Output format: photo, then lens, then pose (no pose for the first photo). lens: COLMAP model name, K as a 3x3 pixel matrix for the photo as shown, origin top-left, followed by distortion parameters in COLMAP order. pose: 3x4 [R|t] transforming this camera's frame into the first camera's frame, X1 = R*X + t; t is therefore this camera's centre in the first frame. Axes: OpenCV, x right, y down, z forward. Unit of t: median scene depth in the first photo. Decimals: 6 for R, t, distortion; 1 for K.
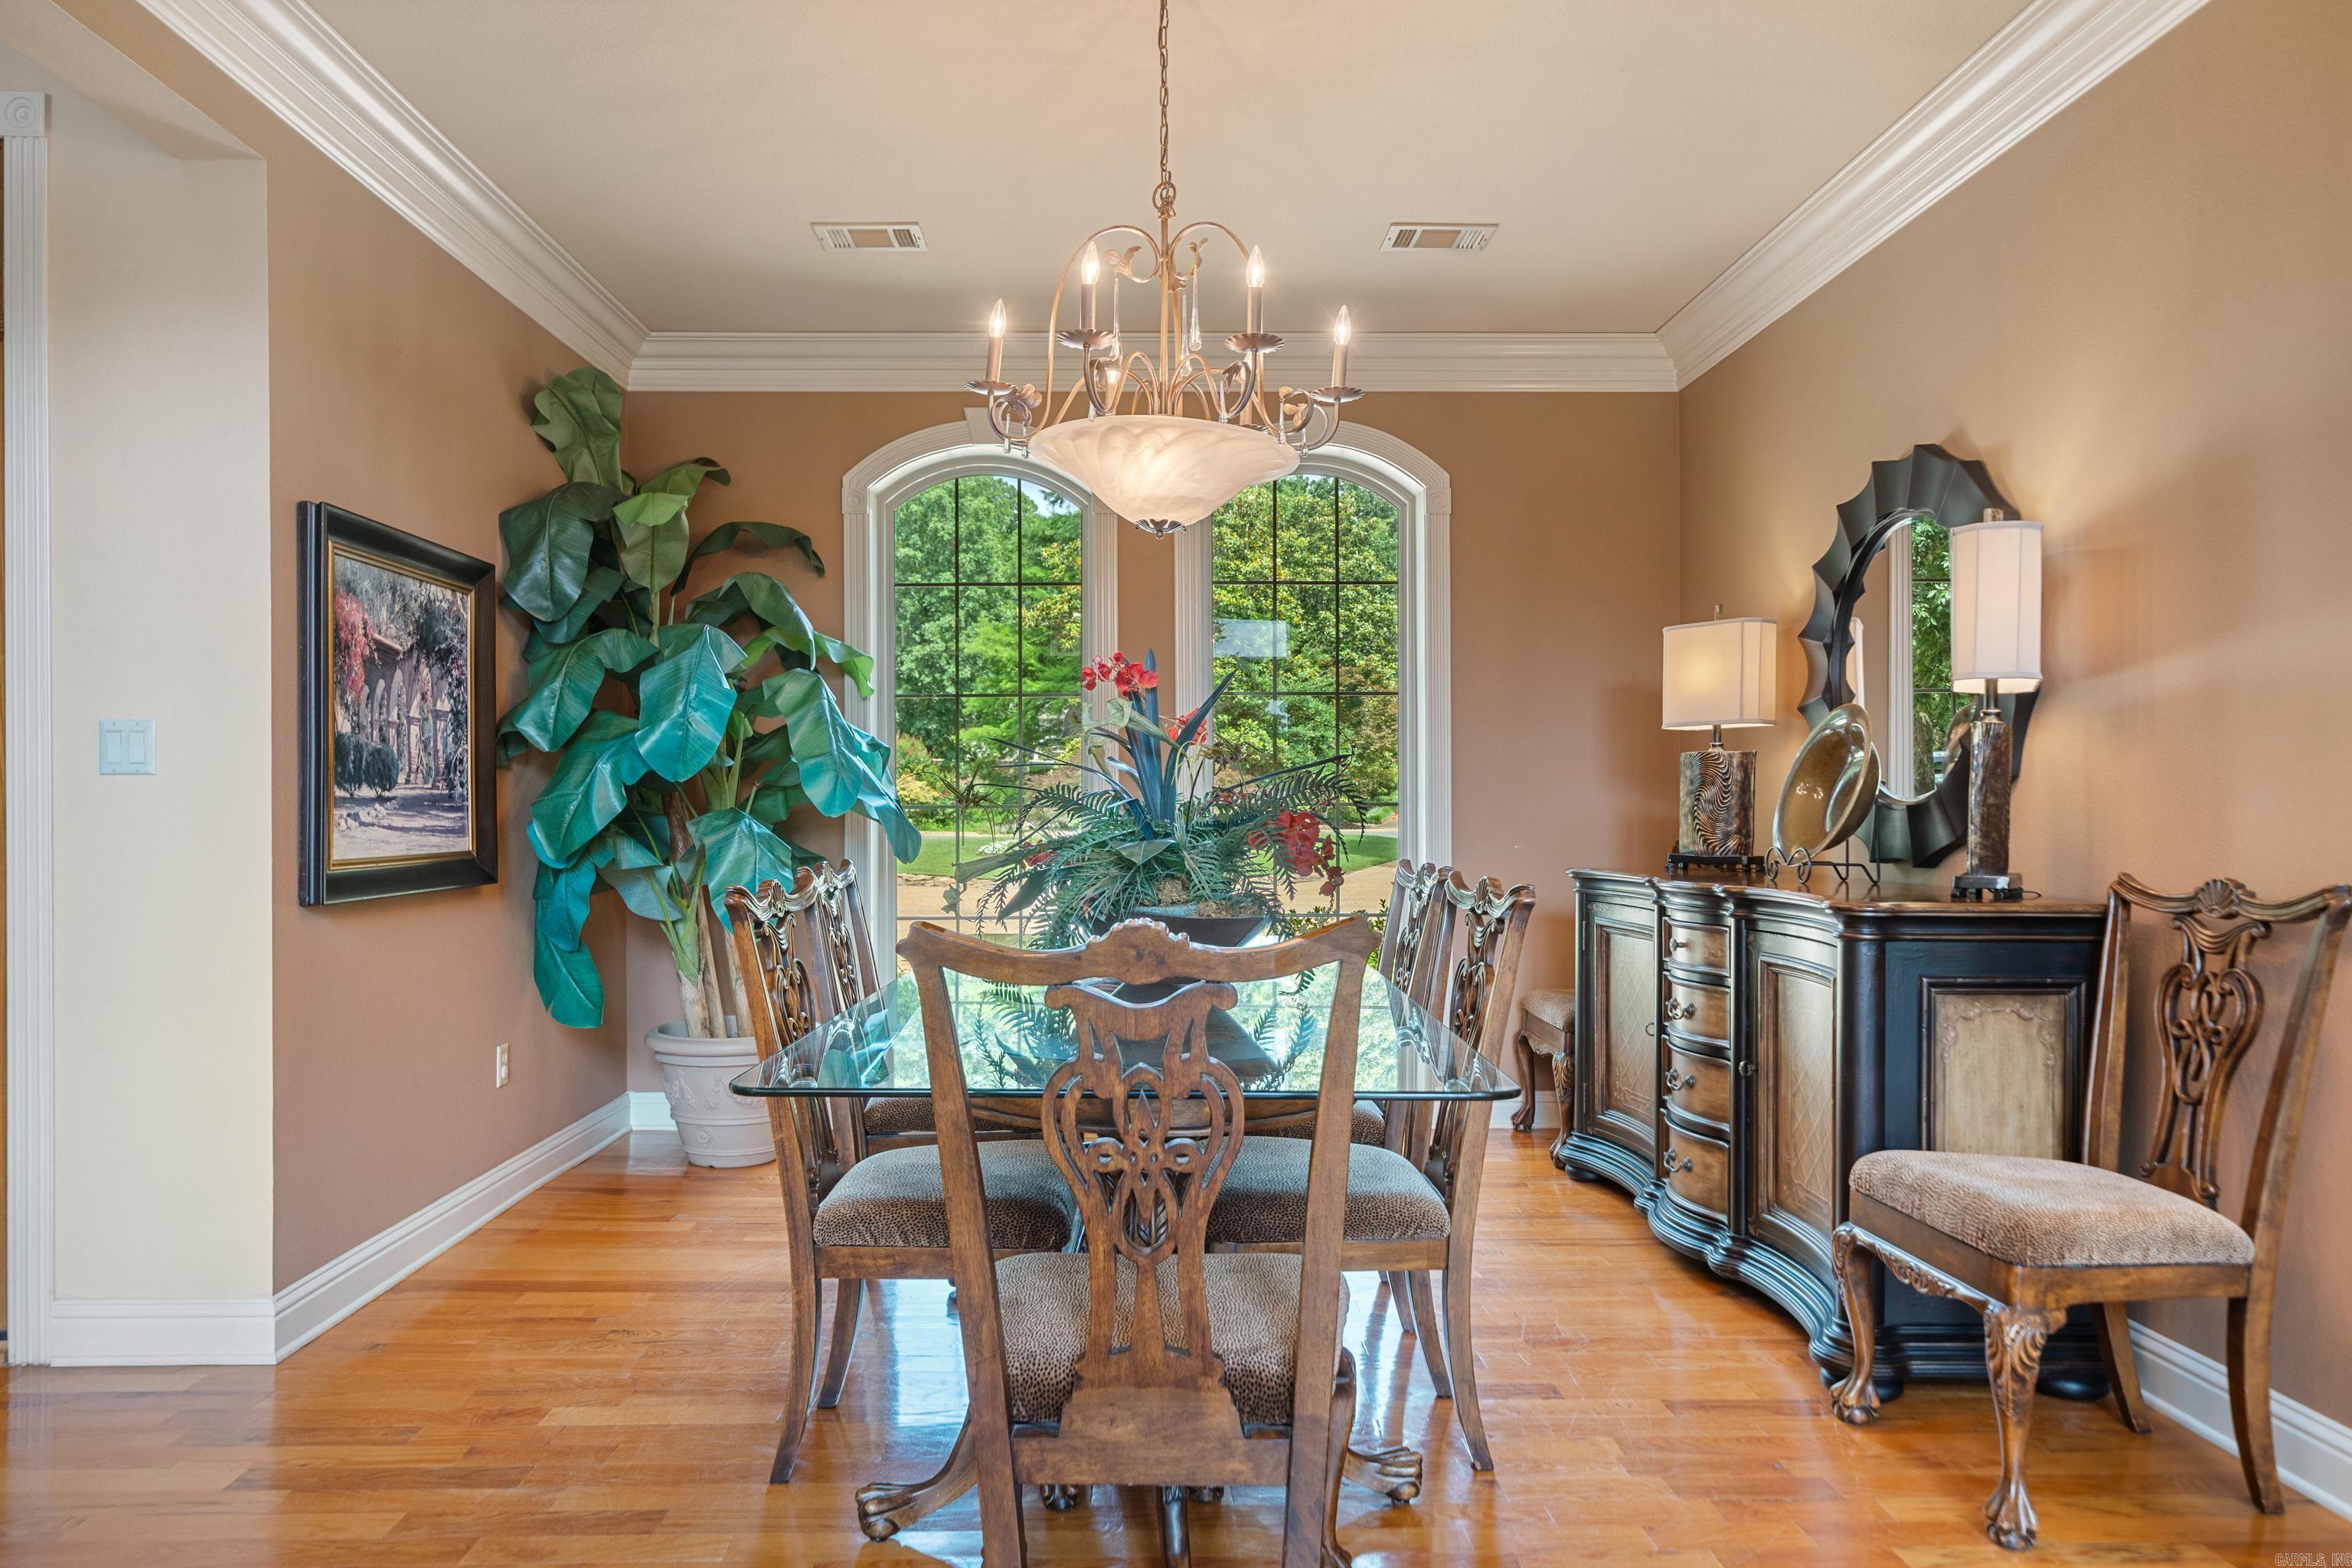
lens RADIAL K [[1500.4, 0, 1180.8], [0, 1500.4, 793.0], [0, 0, 1]] dist [-0.005834, -0.000637]
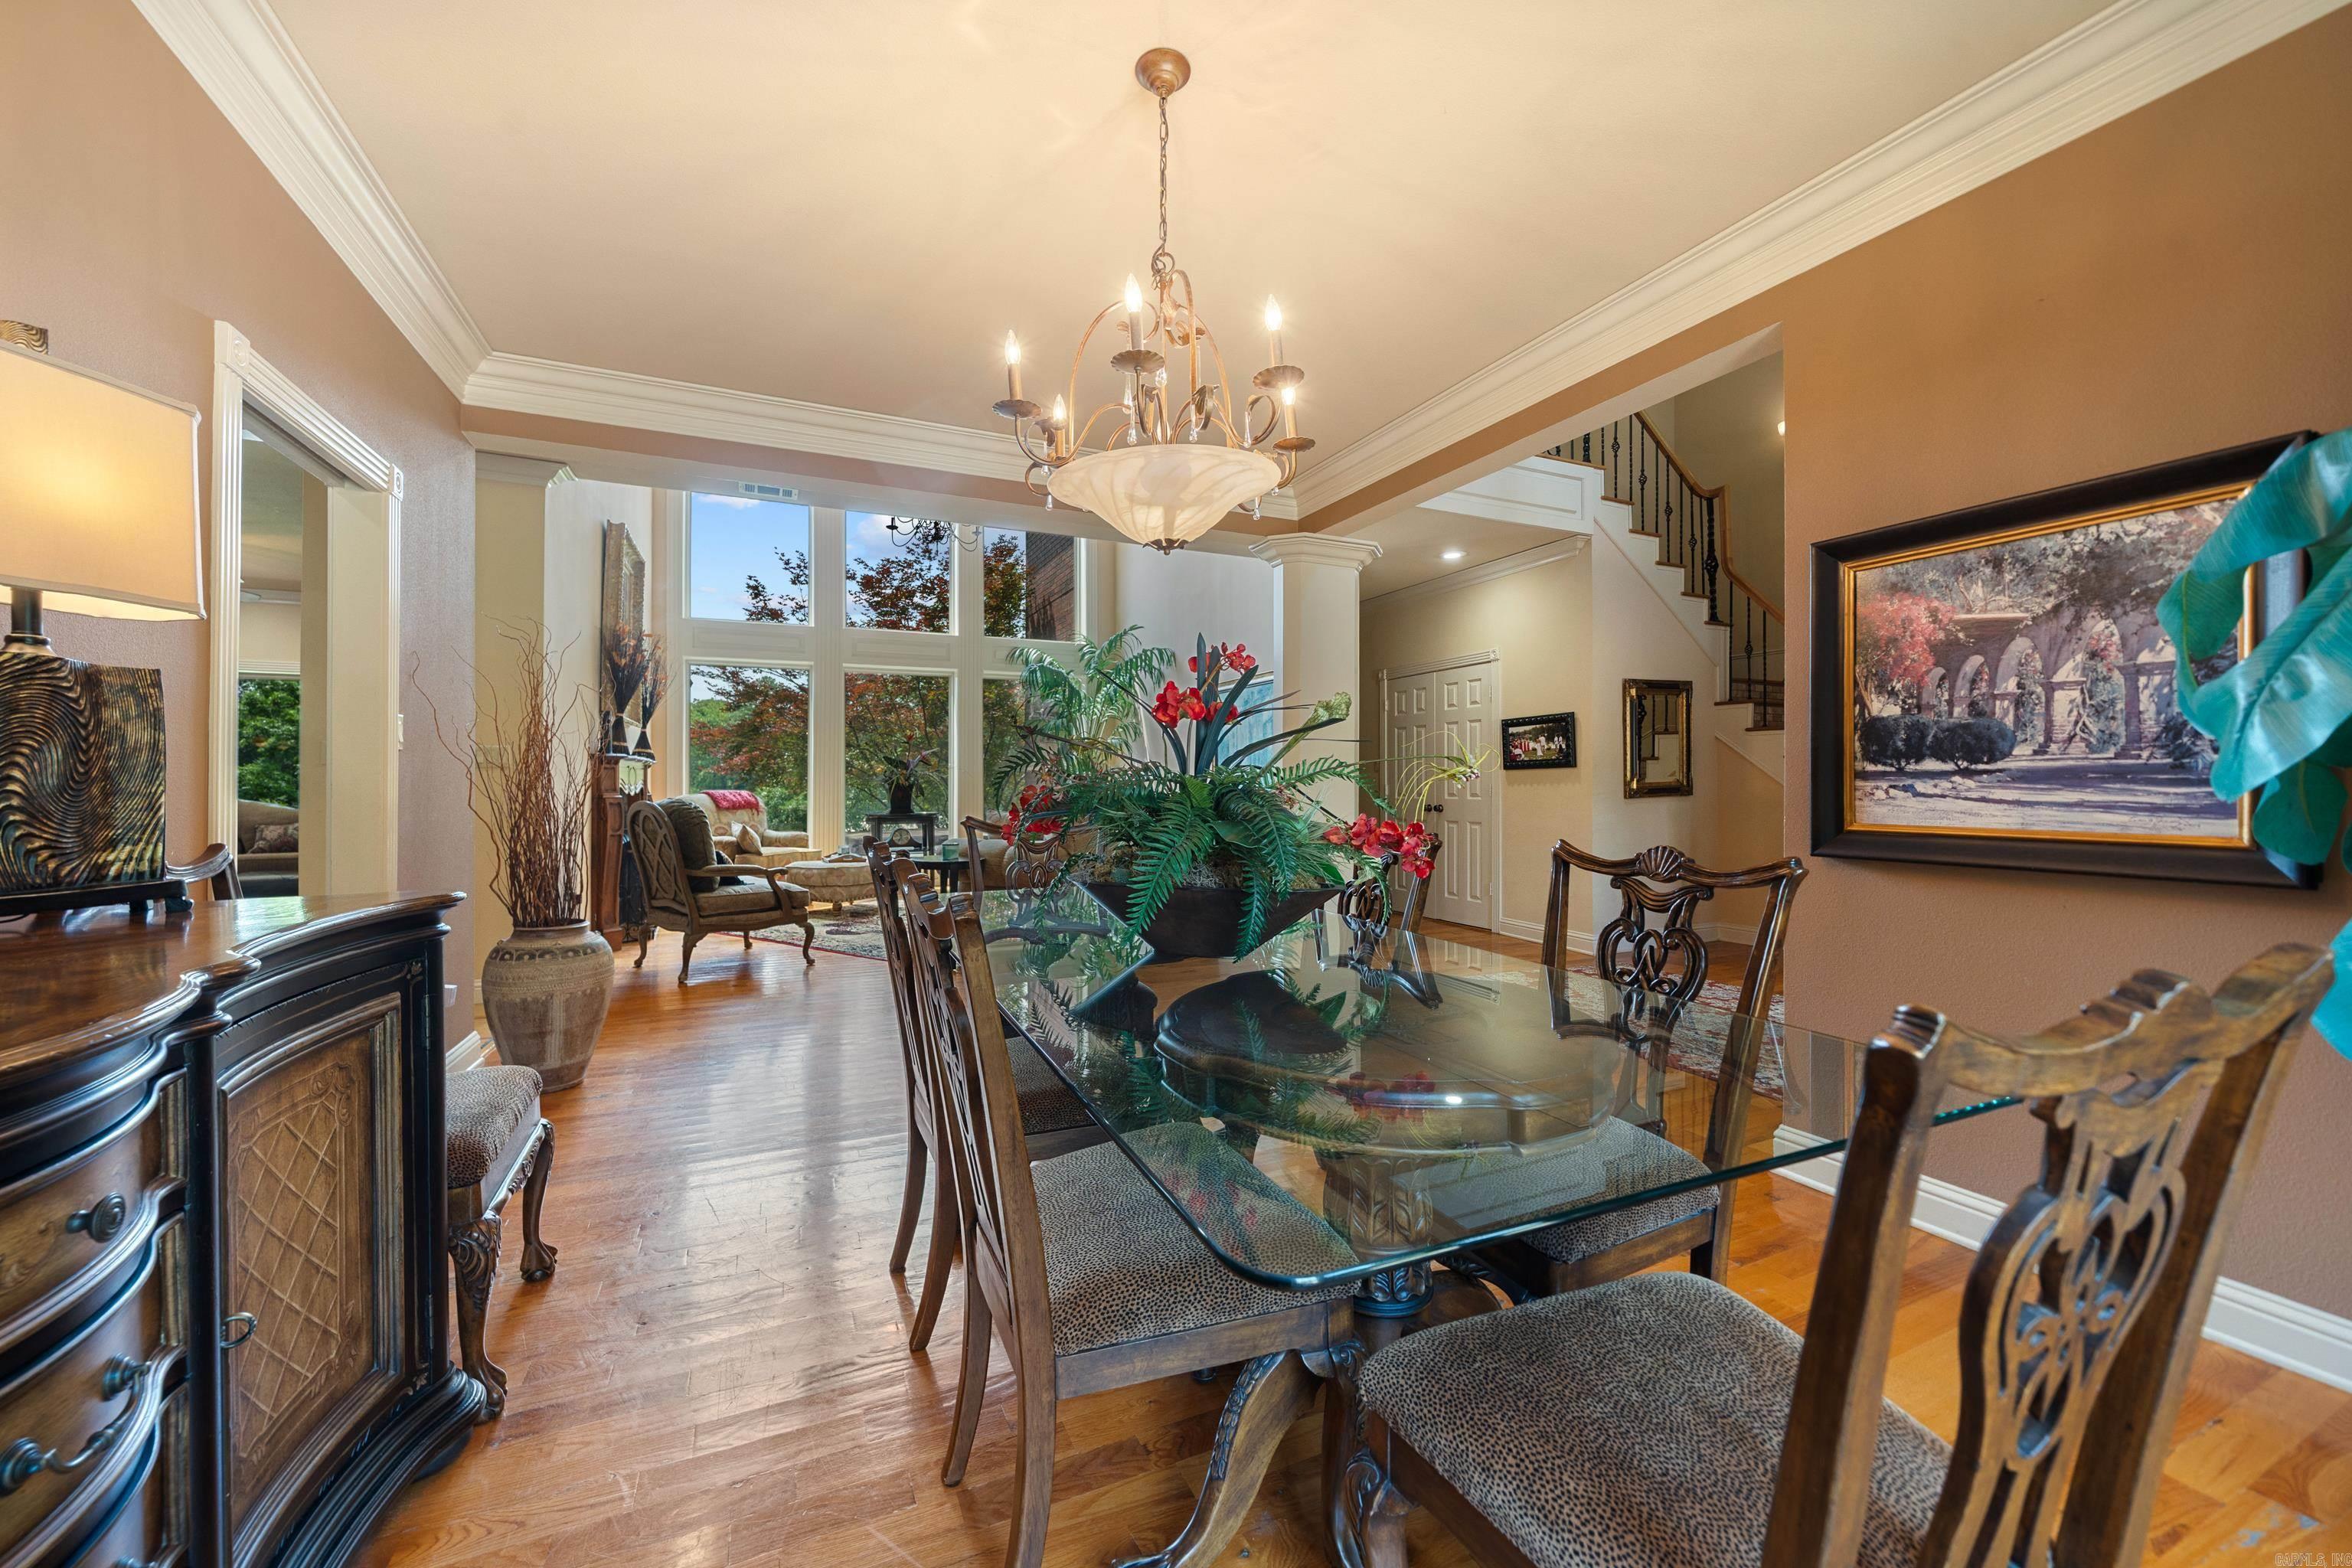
lens RADIAL K [[866.5, 0, 1182.1], [0, 866.5, 781.9], [0, 0, 1]] dist [0.001463, 0.000166]
pose [[-0.919358, -0.001676, -0.393419, 0.210016], [0.001700, 0.999965, -0.008232, 0.015575], [0.393419, -0.008237, -0.919322, 1.394476]]
